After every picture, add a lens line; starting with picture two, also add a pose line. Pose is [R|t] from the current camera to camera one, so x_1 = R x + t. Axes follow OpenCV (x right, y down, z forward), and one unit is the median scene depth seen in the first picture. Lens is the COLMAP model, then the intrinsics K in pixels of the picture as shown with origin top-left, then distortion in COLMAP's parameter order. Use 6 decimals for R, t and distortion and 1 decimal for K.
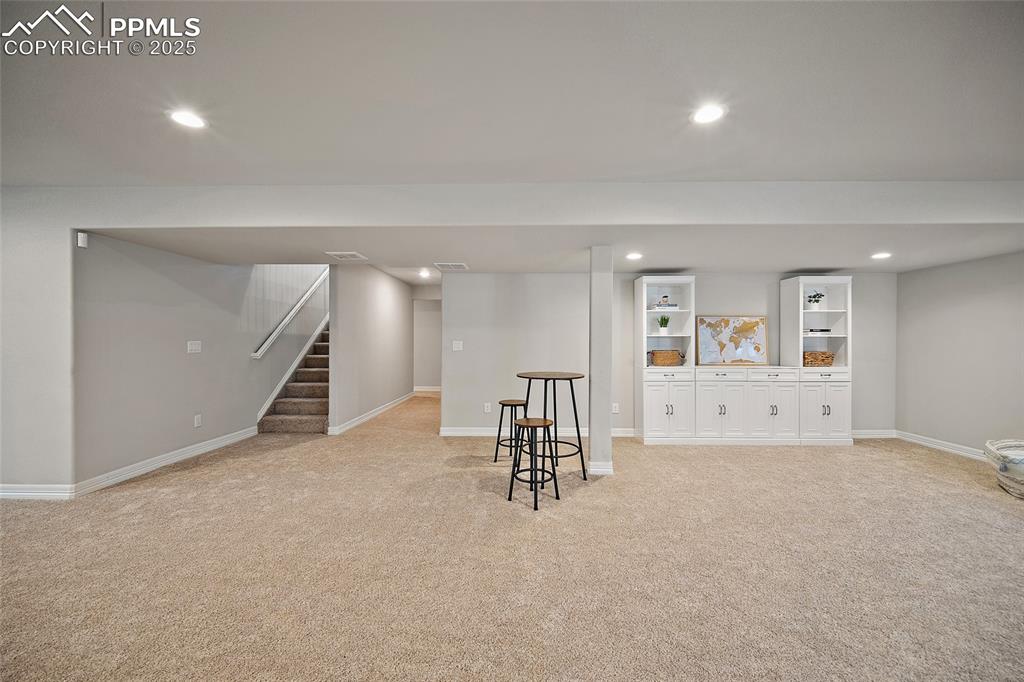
lens RADIAL K [[403.2, 0, 514.2], [0, 403.2, 348.0], [0, 0, 1]] dist [0.000810, 0.010698]
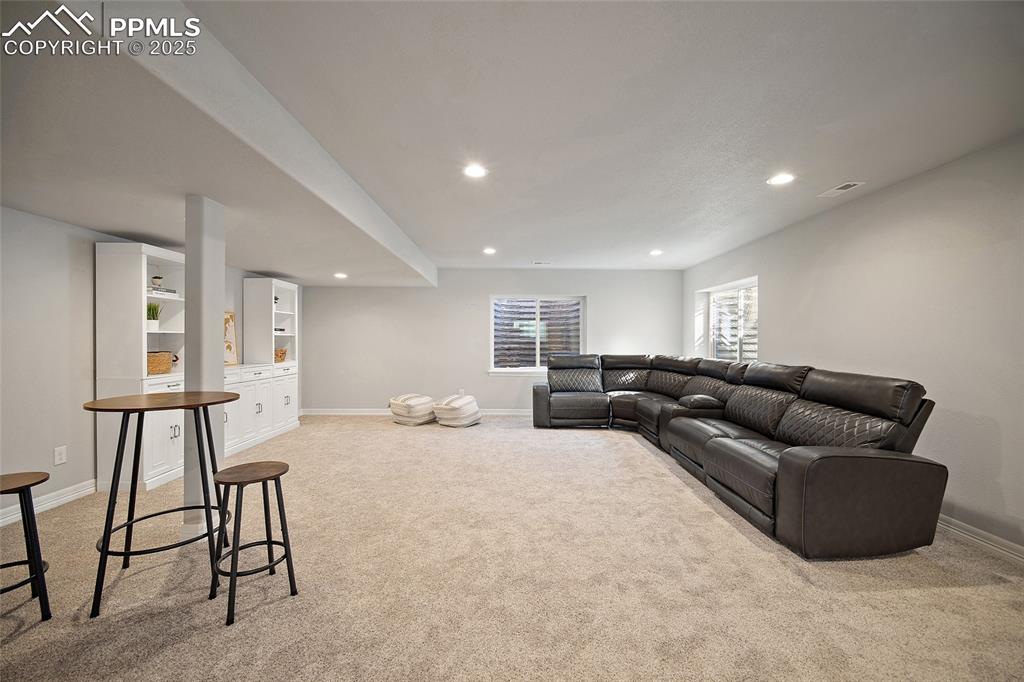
lens RADIAL K [[410.4, 0, 513.1], [0, 410.4, 338.5], [0, 0, 1]] dist [0.000688, -0.000185]
pose [[-0.043314, 0.000971, 0.999061, -0.402595], [0.013189, 0.999913, -0.000400, -0.010296], [-0.998974, 0.013159, -0.043323, 0.418539]]
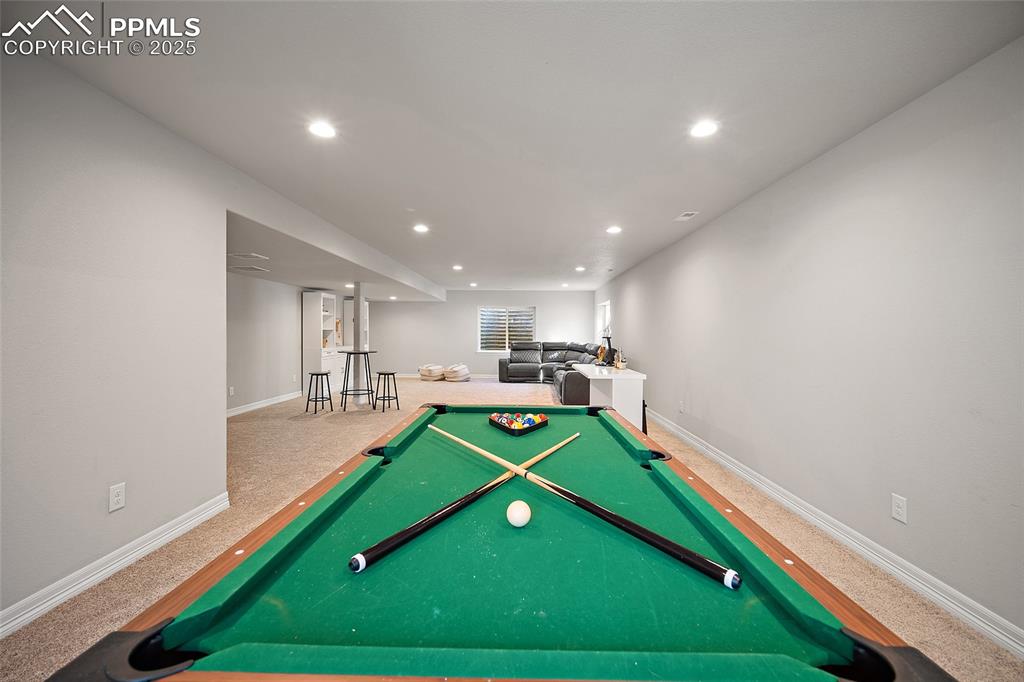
lens RADIAL K [[410.4, 0, 513.1], [0, 410.4, 338.5], [0, 0, 1]] dist [0.000688, -0.000185]
pose [[-0.009213, -0.013852, 0.999862, -1.361397], [0.010356, 0.999849, 0.013948, -0.007193], [-0.999904, 0.010484, -0.009069, 0.252426]]
